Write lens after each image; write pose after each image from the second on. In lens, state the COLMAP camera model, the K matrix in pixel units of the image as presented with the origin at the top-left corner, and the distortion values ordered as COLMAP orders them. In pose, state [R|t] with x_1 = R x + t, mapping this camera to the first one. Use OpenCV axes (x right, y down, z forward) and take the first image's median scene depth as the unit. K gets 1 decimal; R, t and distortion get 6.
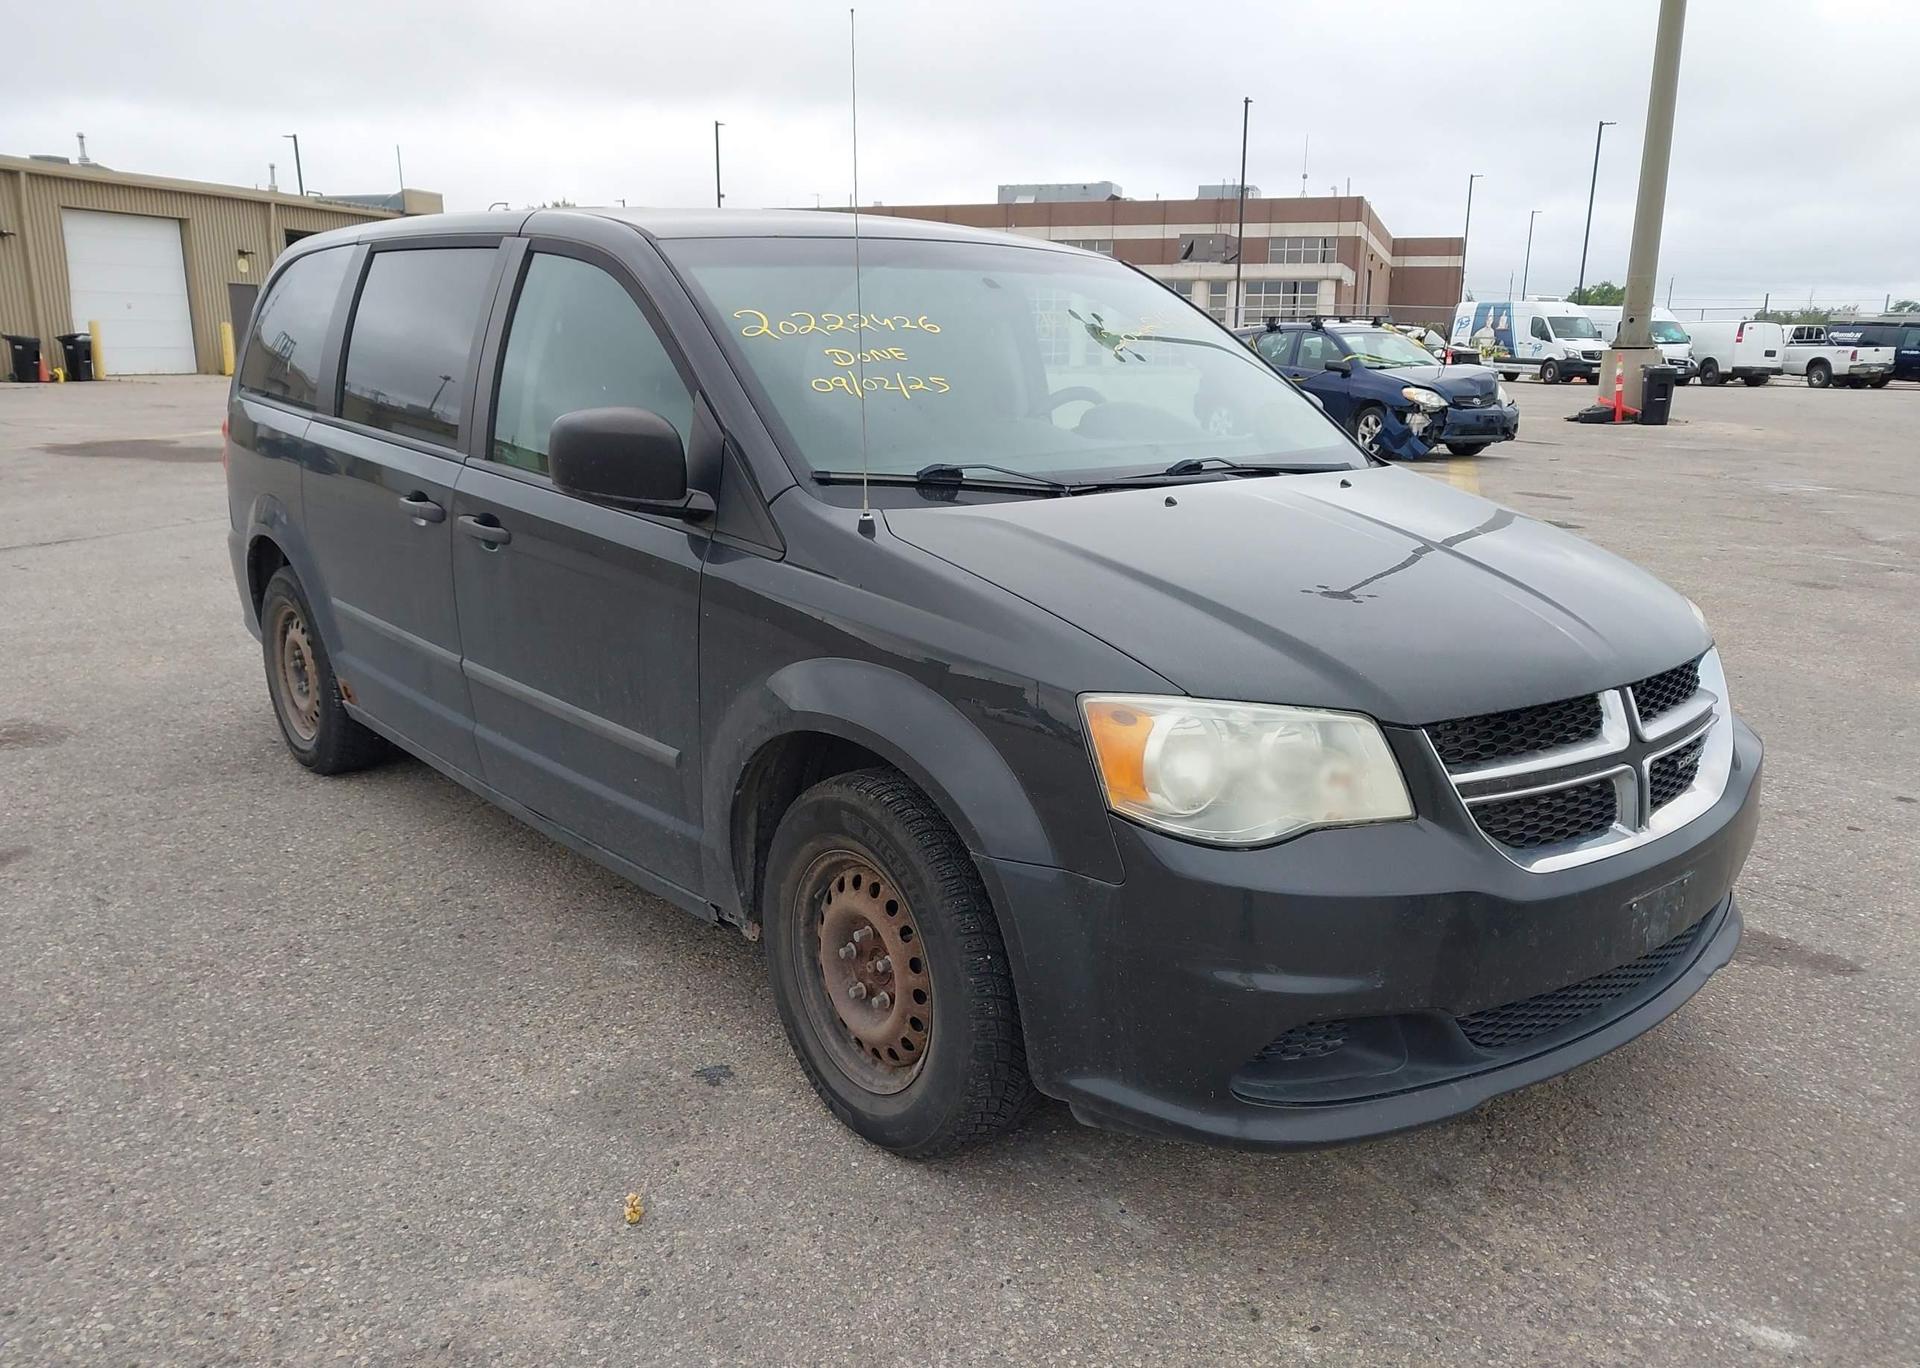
lens RADIAL K [[1546.9, 0, 954.4], [0, 1546.9, 698.8], [0, 0, 1]] dist [0.031972, -0.041202]
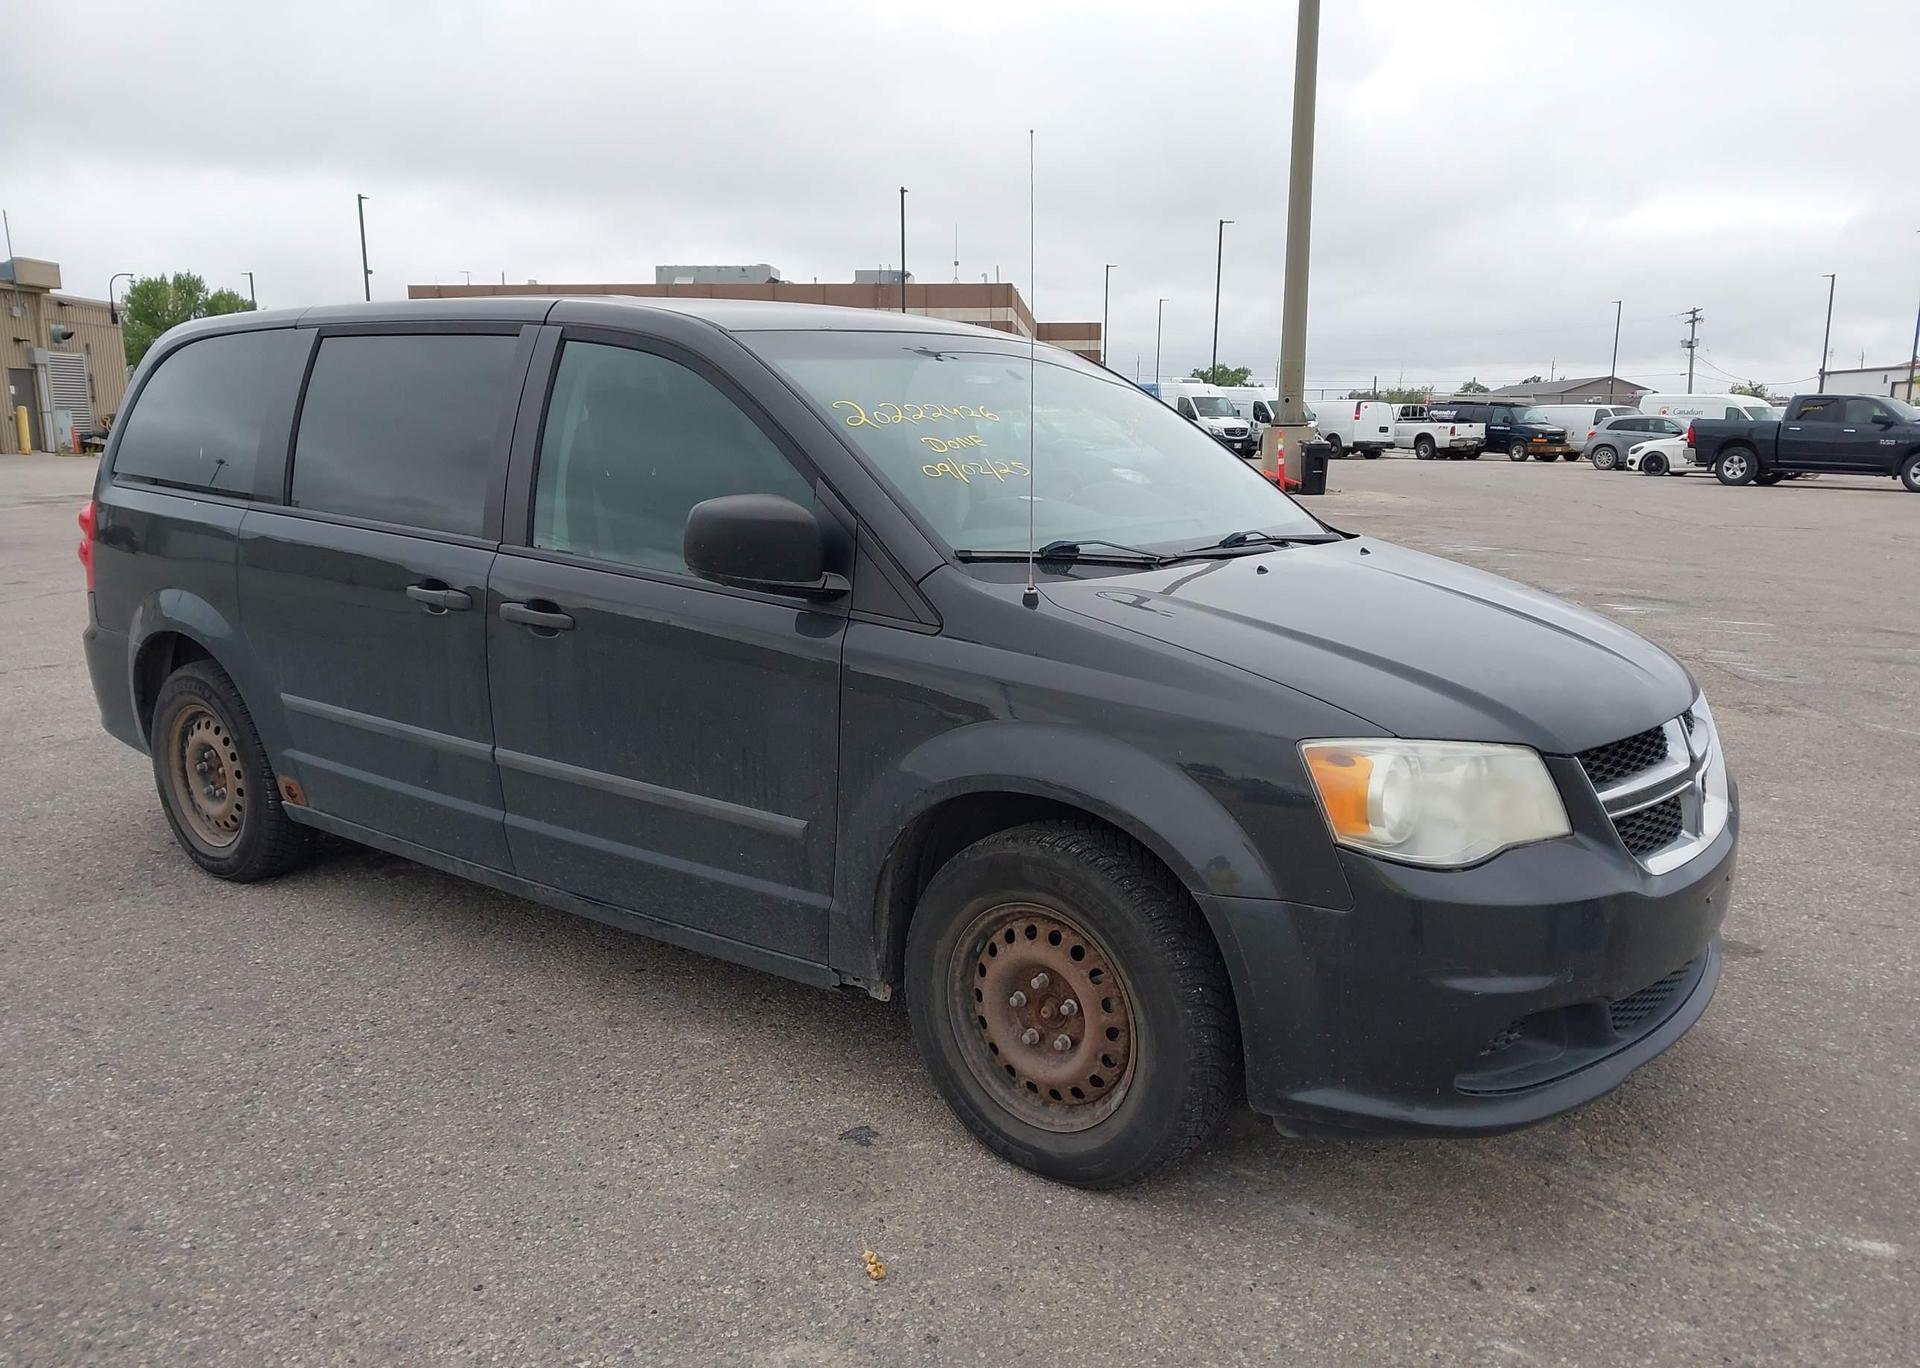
lens RADIAL K [[1546.9, 0, 947.2], [0, 1546.9, 693.6], [0, 0, 1]] dist [0.031972, -0.041202]
pose [[0.974649, -0.042080, 0.219745, -0.324416], [0.053258, 0.997558, -0.045193, -0.000240], [-0.217307, 0.055751, 0.974510, -0.029735]]
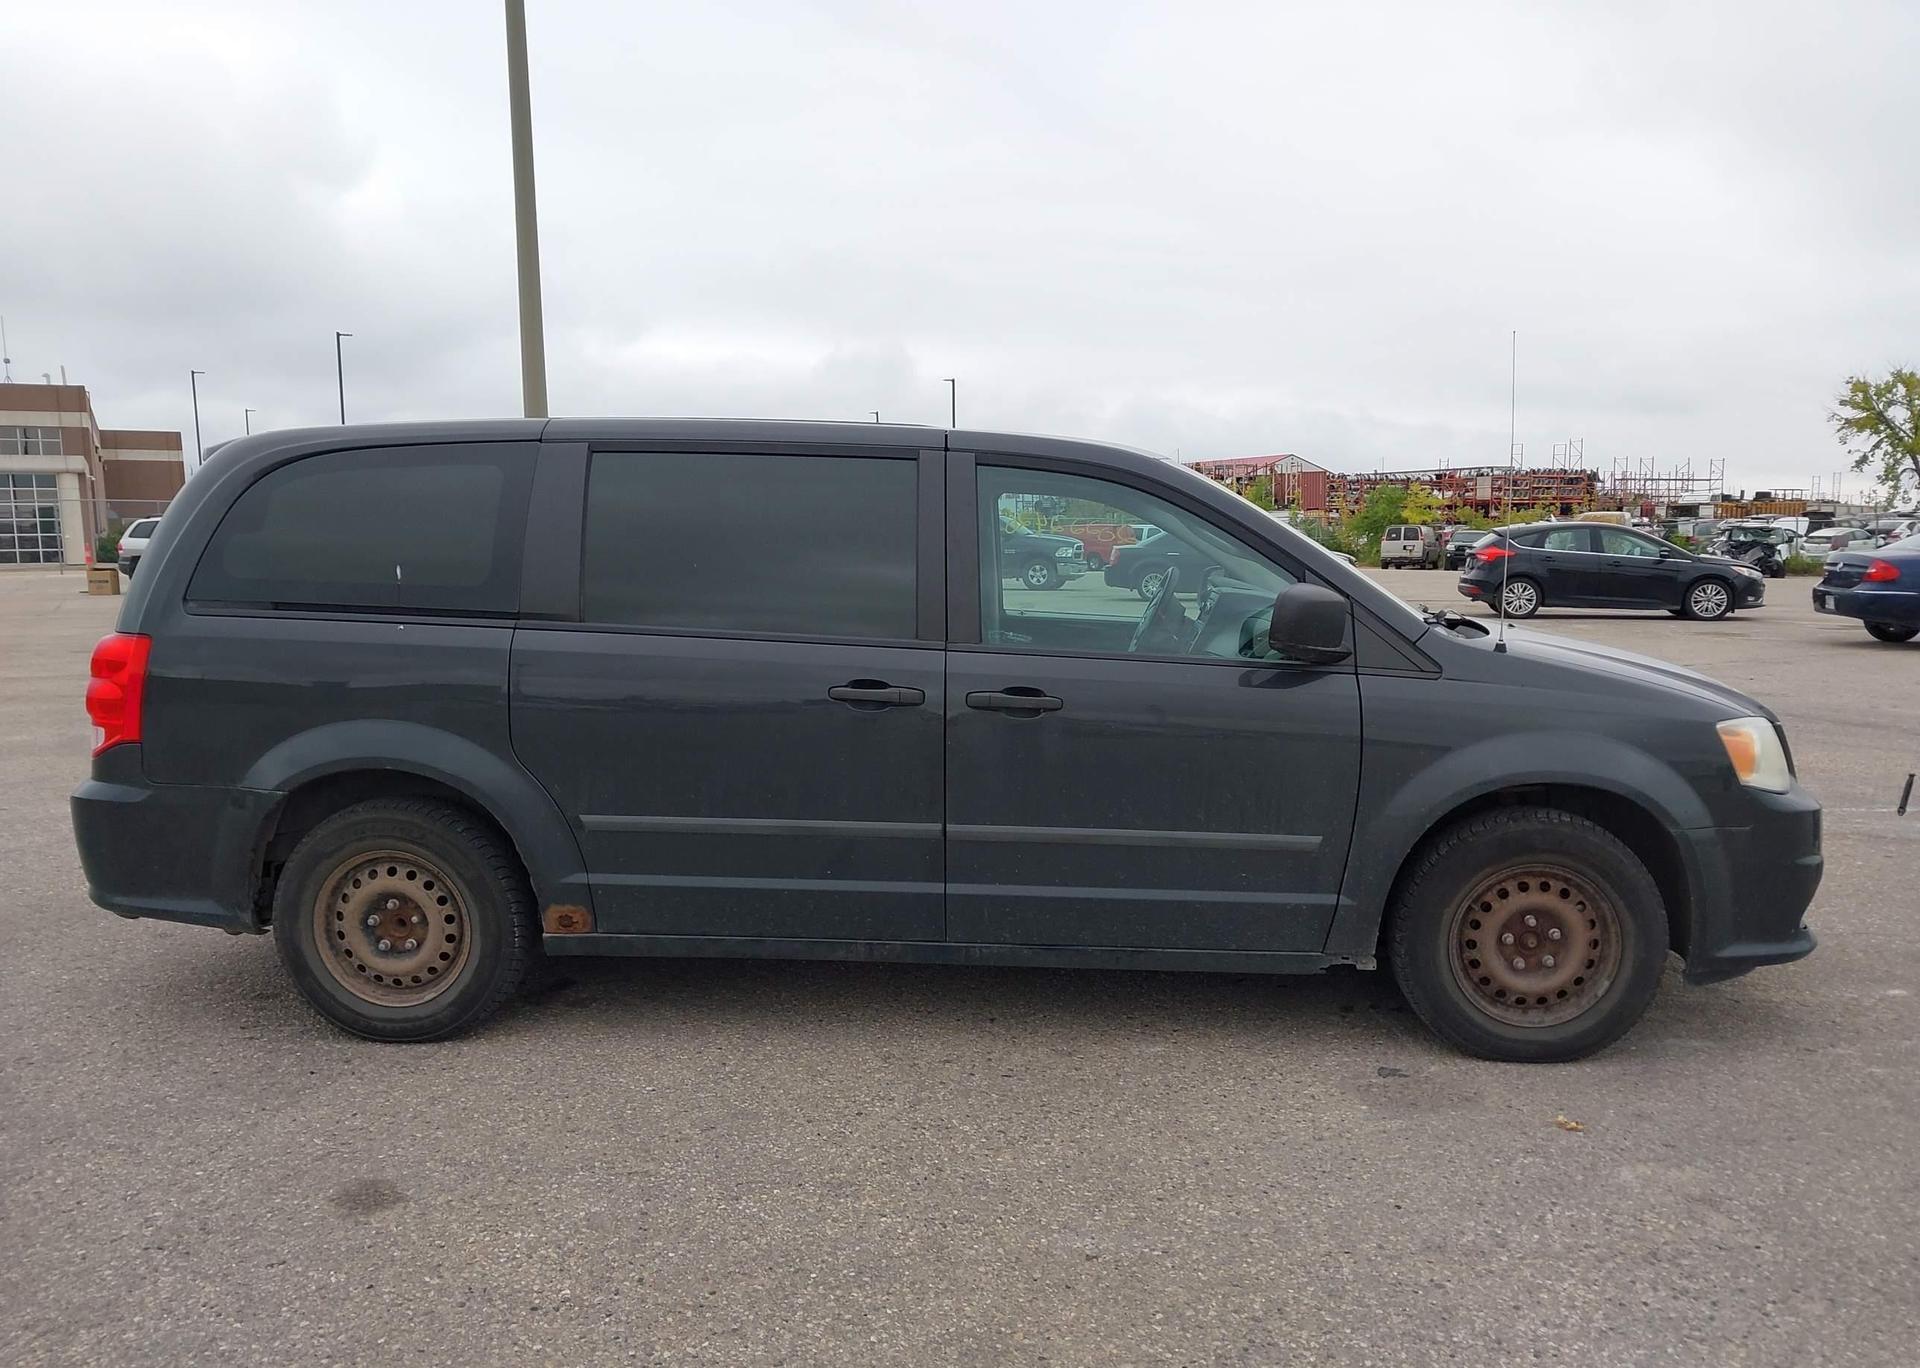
lens RADIAL K [[1546.9, 0, 951.4], [0, 1546.9, 698.1], [0, 0, 1]] dist [0.031972, -0.041202]
pose [[0.685701, -0.090476, 0.722238, -1.395917], [0.177356, 0.983107, -0.045228, -0.082340], [-0.705945, 0.159106, 0.690164, 0.310795]]
